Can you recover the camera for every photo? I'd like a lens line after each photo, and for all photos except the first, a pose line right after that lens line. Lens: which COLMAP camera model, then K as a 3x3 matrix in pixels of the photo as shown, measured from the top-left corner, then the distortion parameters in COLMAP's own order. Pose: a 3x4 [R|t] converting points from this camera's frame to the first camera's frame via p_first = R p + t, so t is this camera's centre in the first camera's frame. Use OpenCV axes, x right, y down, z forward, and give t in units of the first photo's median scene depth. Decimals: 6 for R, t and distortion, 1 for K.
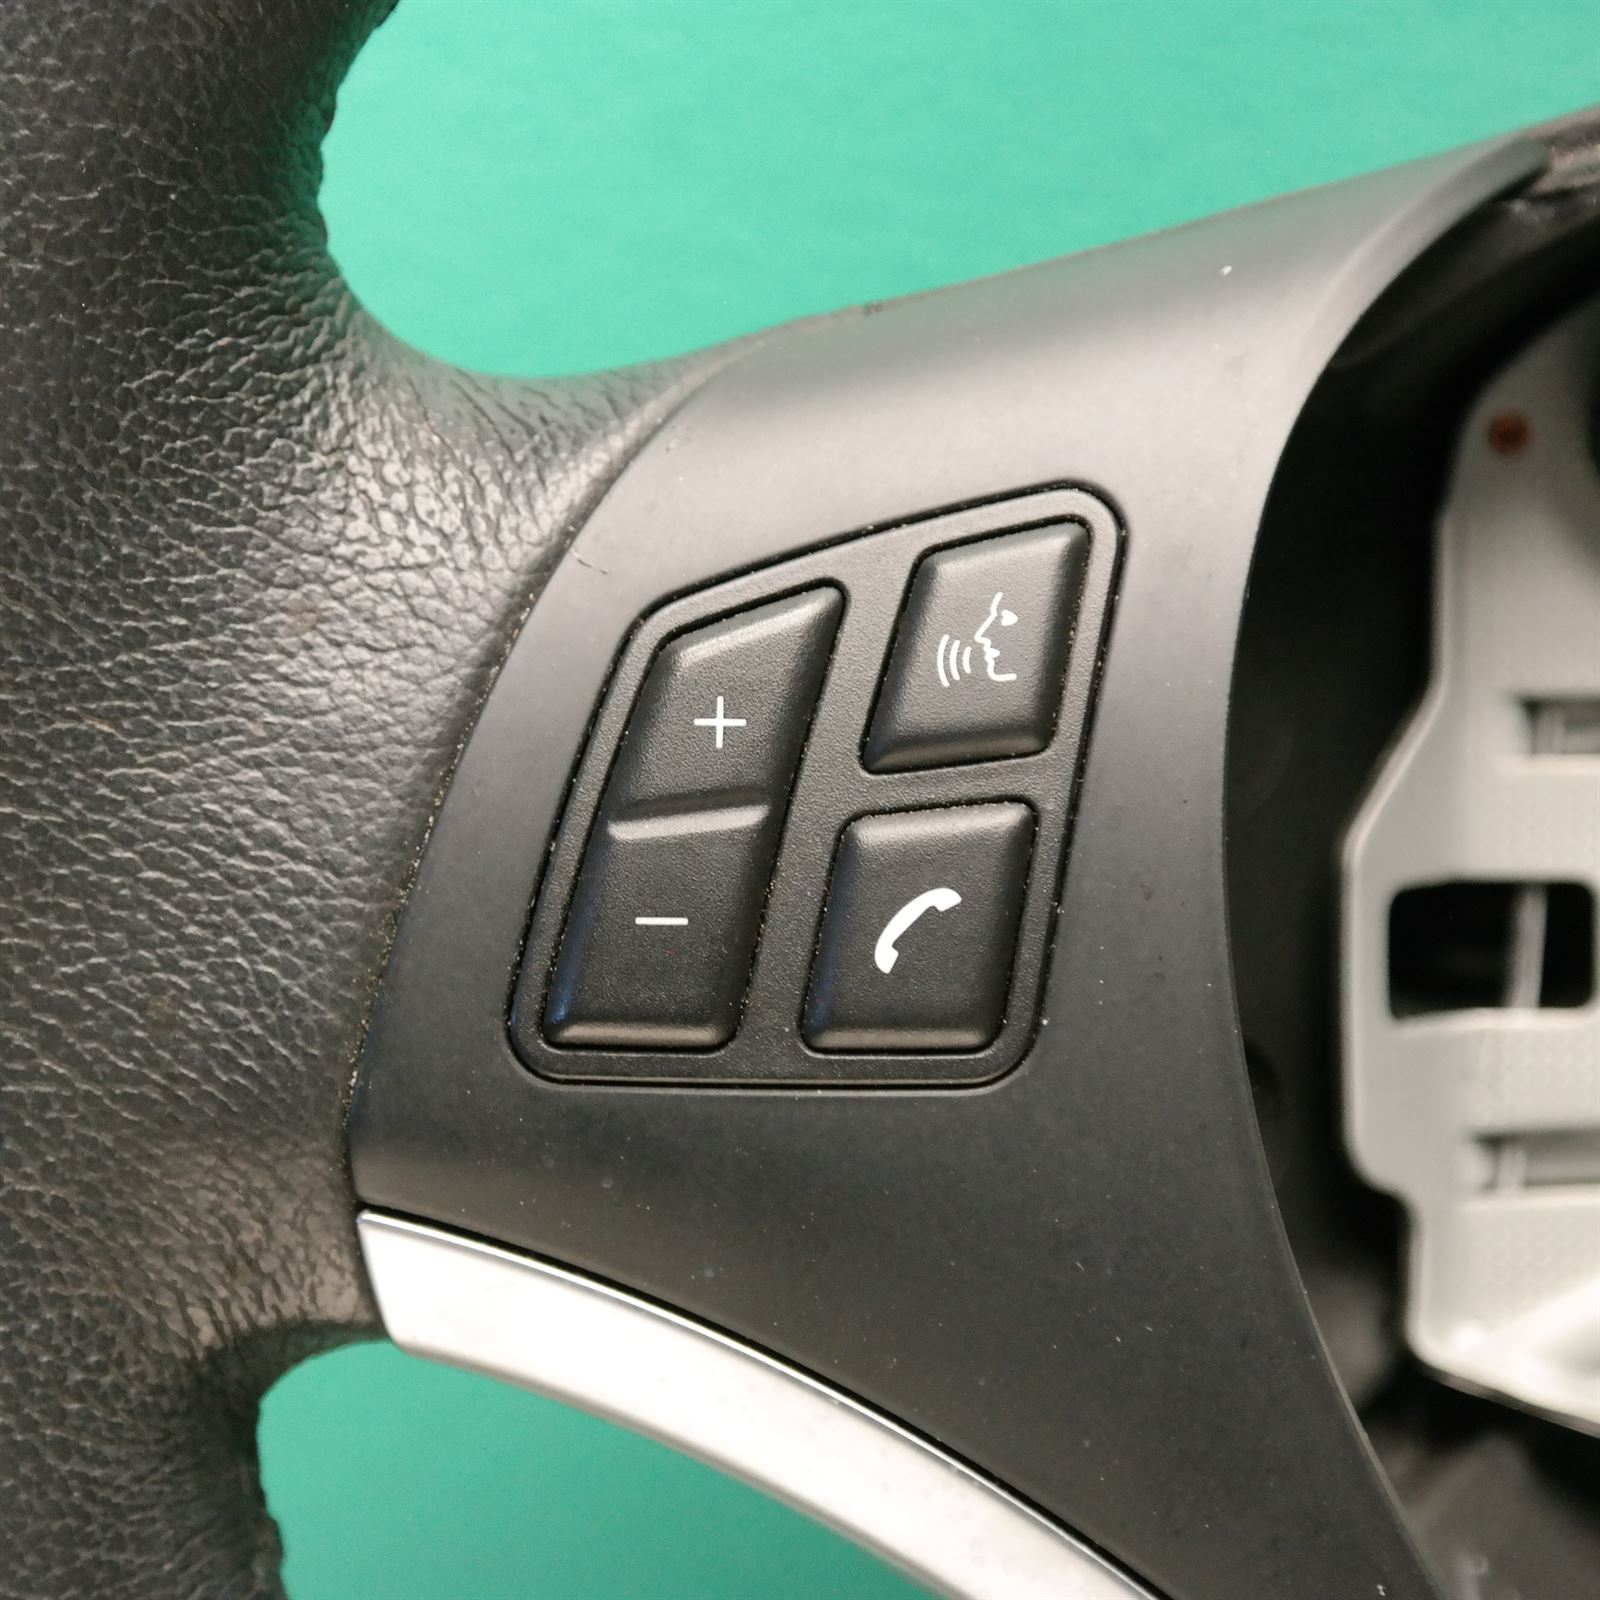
lens RADIAL K [[5292.4, 0, 796.0], [0, 5292.4, 834.3], [0, 0, 1]] dist [0.147244, 1.787313]
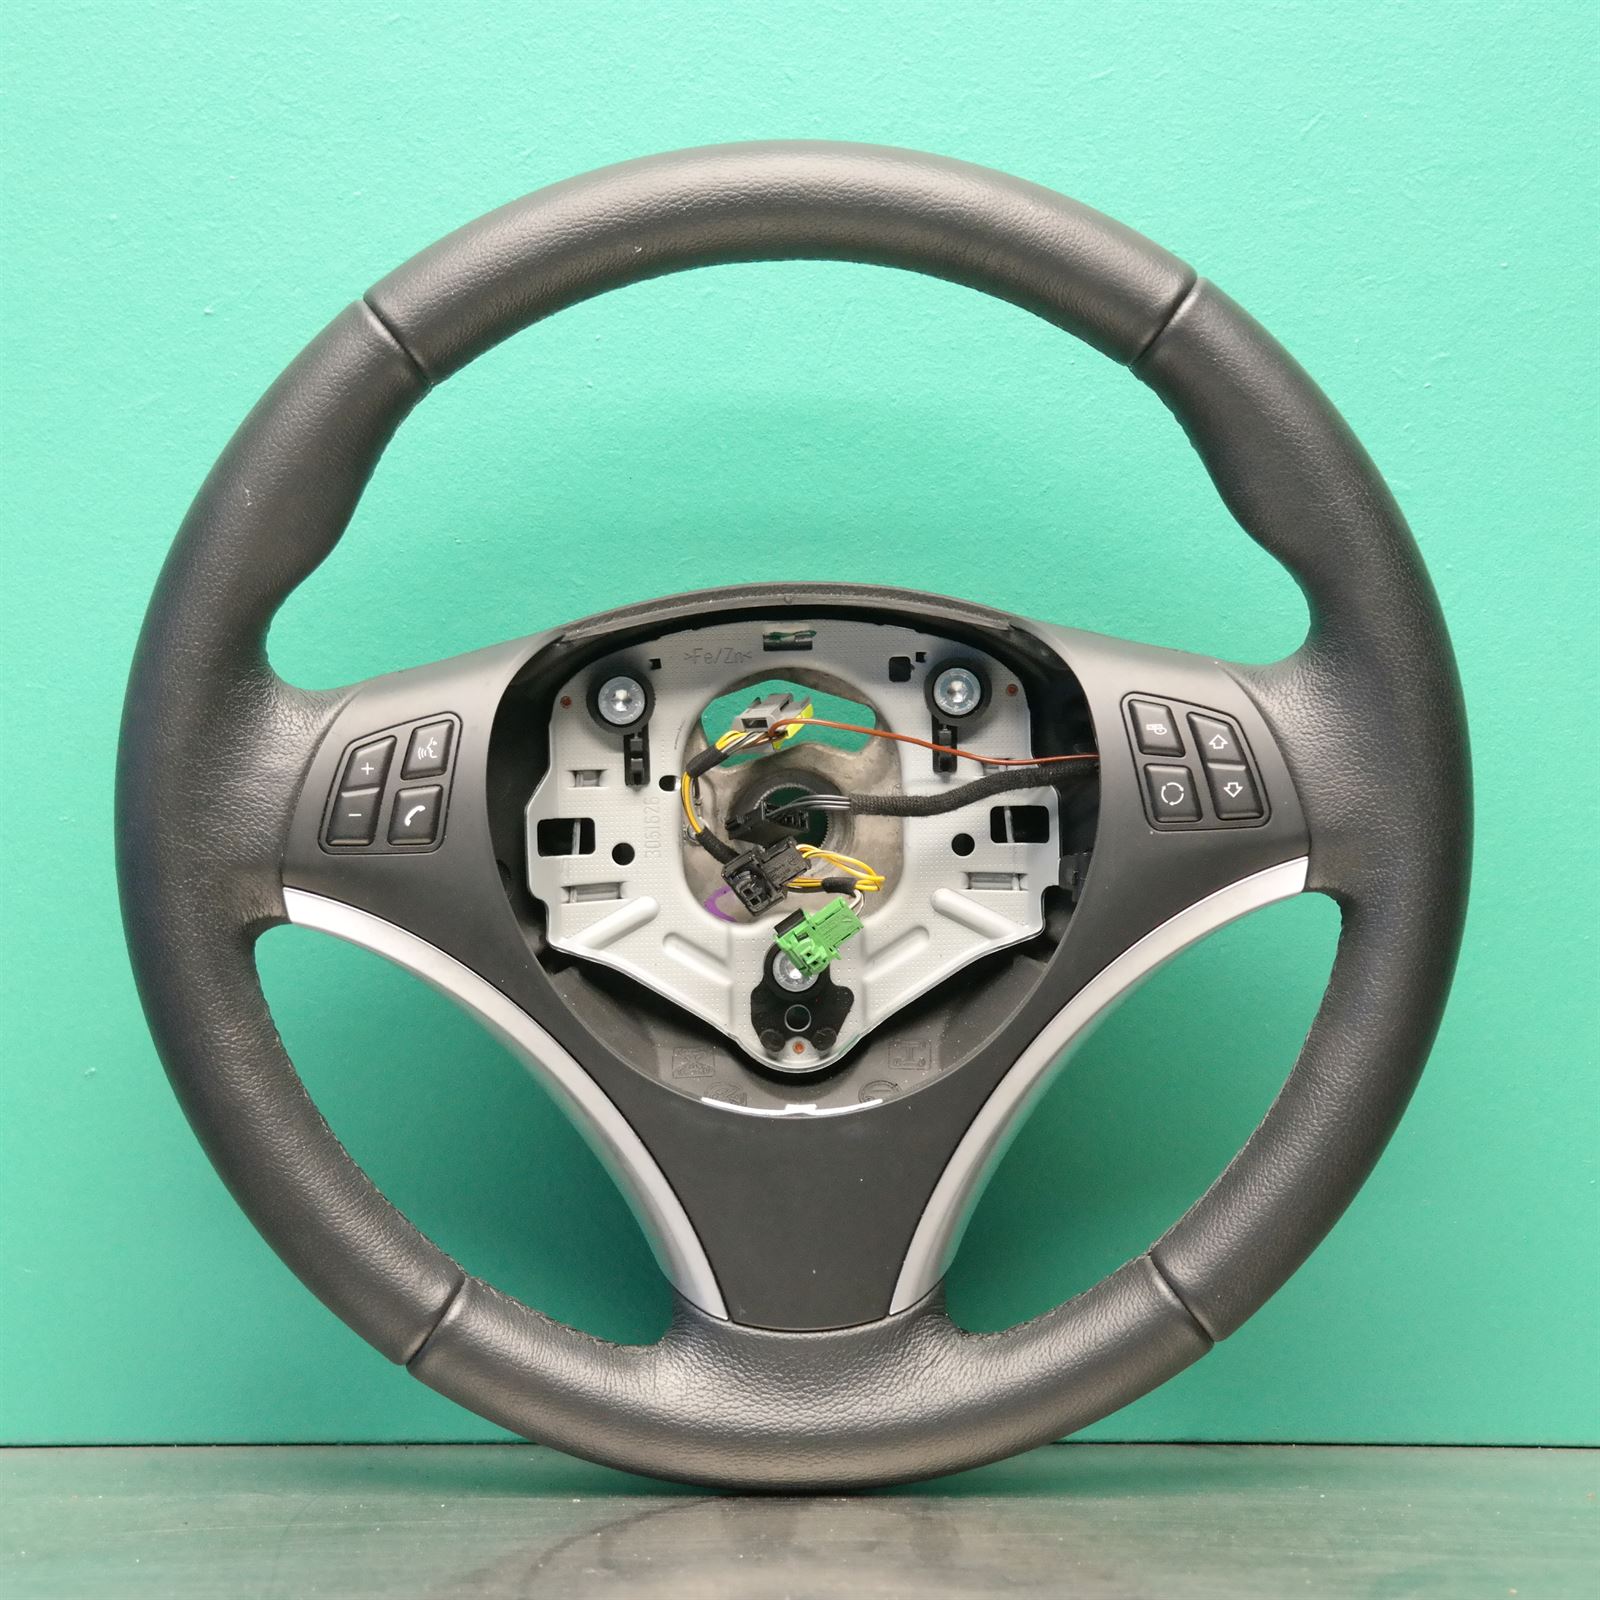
lens RADIAL K [[5292.4, 0, 796.0], [0, 5292.4, 834.3], [0, 0, 1]] dist [0.147244, 1.787313]
pose [[0.995019, -0.021766, 0.097276, -0.086227], [0.028447, 0.997291, -0.067830, 0.327608], [-0.095536, 0.070259, 0.992943, -3.235258]]
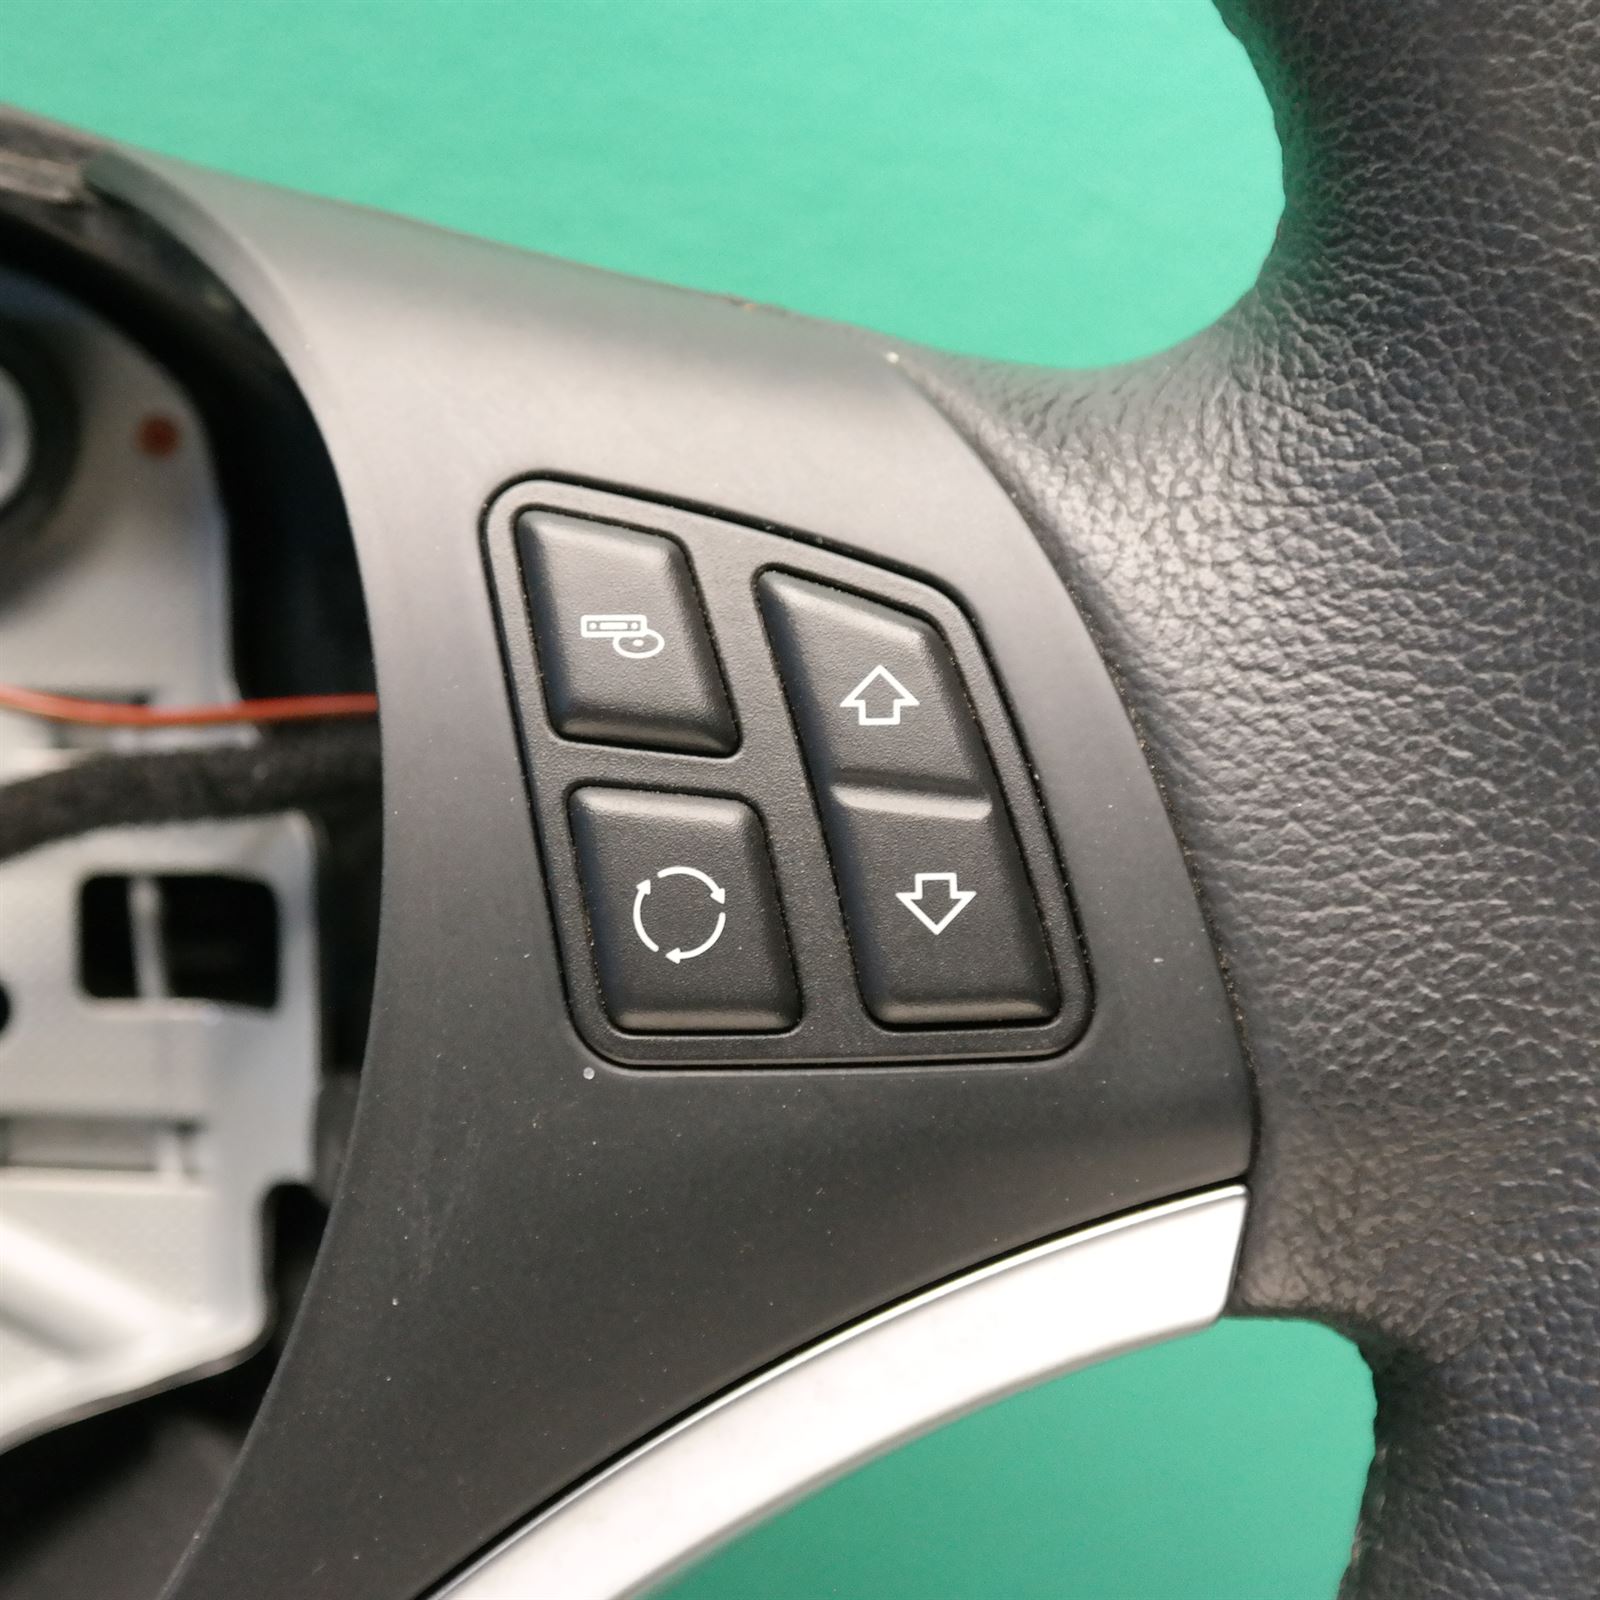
lens RADIAL K [[5292.4, 0, 796.0], [0, 5292.4, 834.3], [0, 0, 1]] dist [0.147244, 1.787313]
pose [[0.994900, -0.007196, 0.100613, 0.546457], [0.007179, 0.999974, 0.000537, 0.001765], [-0.100614, 0.000188, 0.994926, -0.062546]]
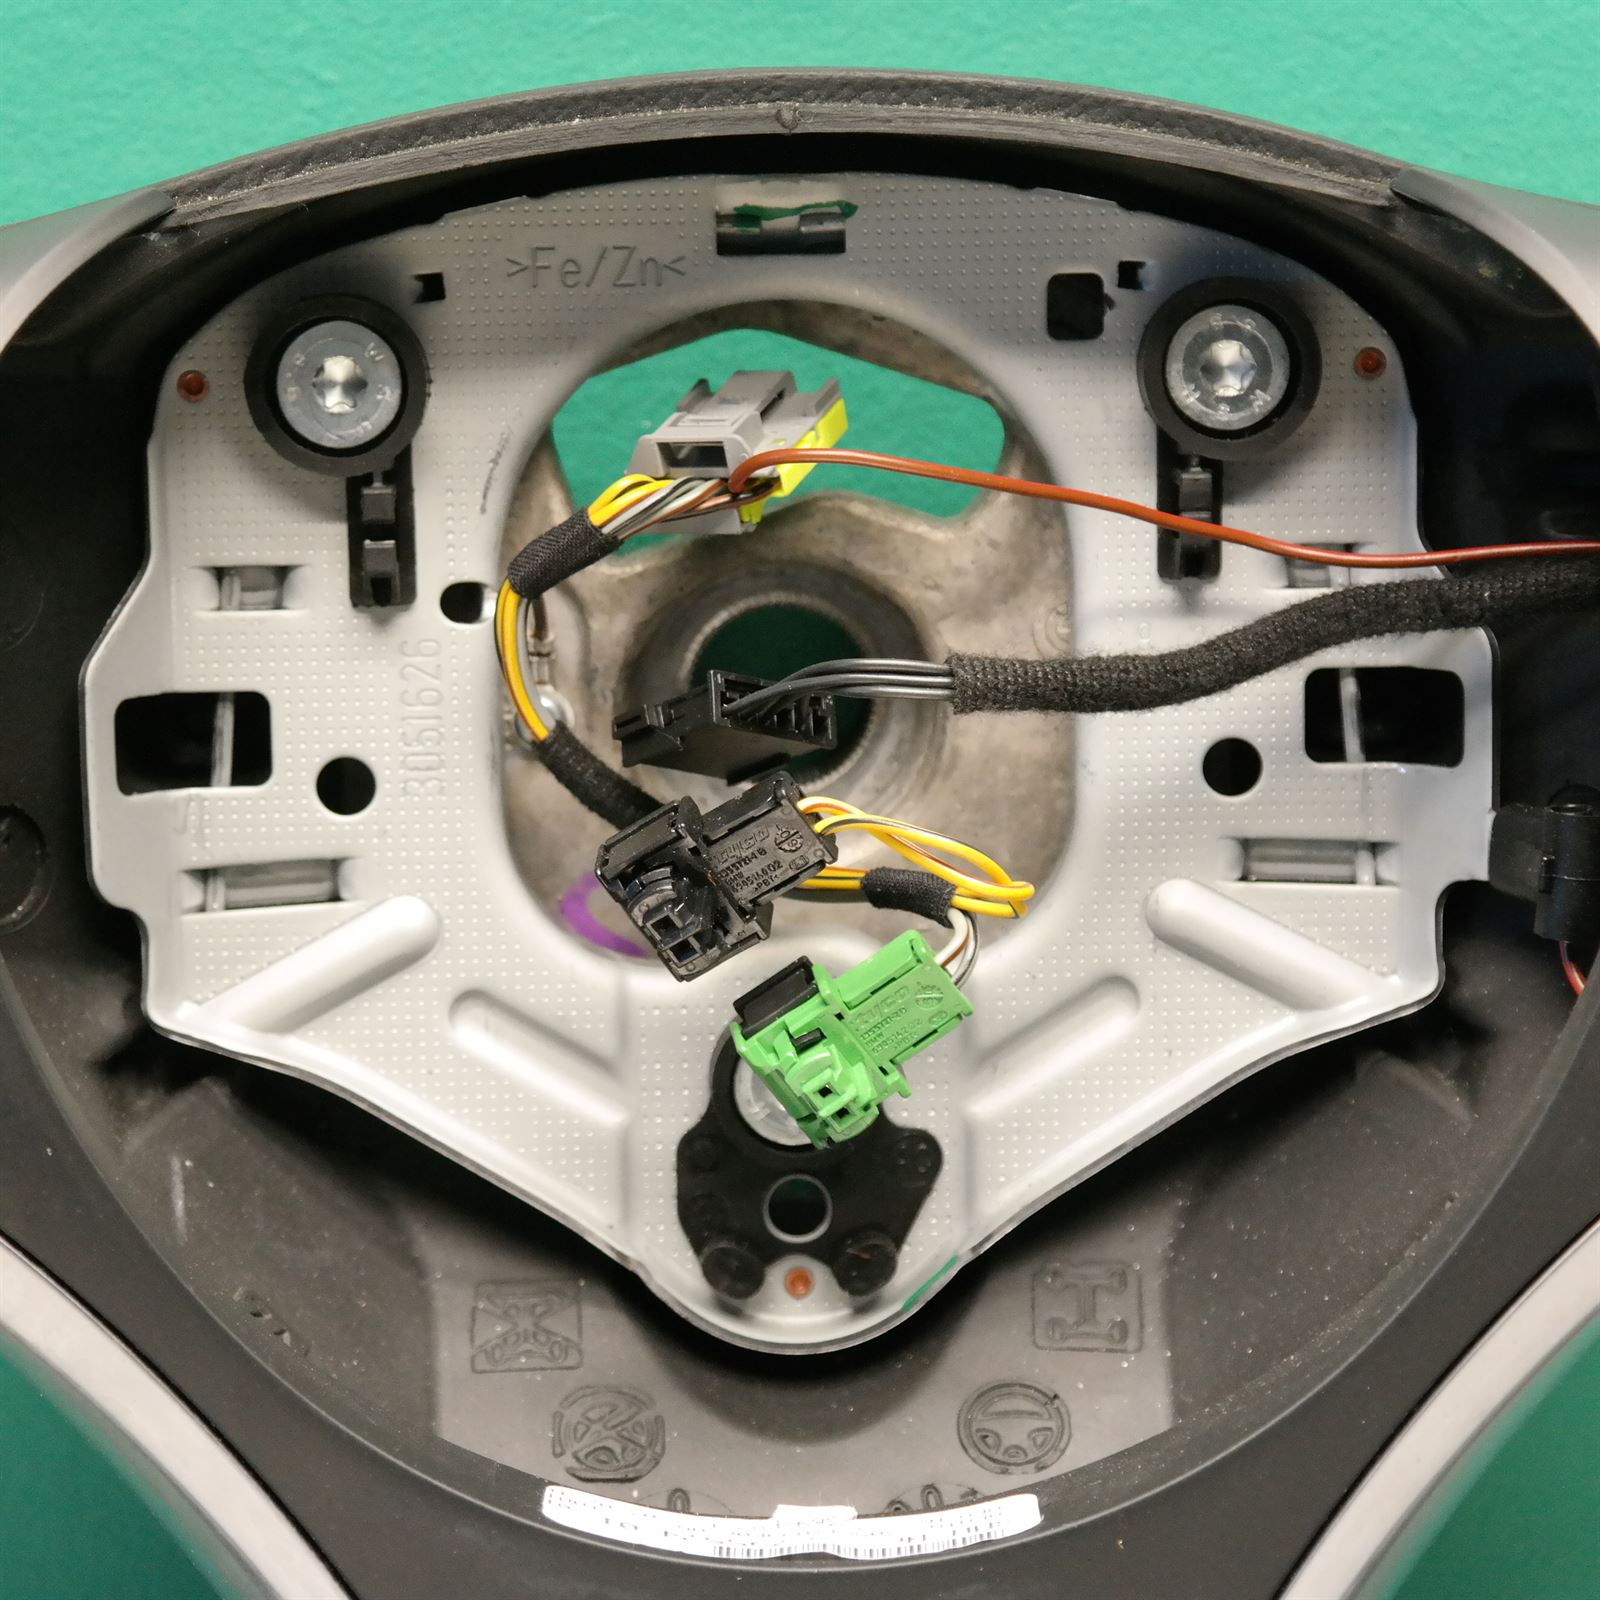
lens RADIAL K [[5292.4, 0, 796.0], [0, 5292.4, 834.3], [0, 0, 1]] dist [0.147244, 1.787313]
pose [[0.993536, -0.023185, 0.111120, 0.154096], [0.020916, 0.999549, 0.021548, 0.022211], [-0.111570, -0.019085, 0.993573, -0.532082]]
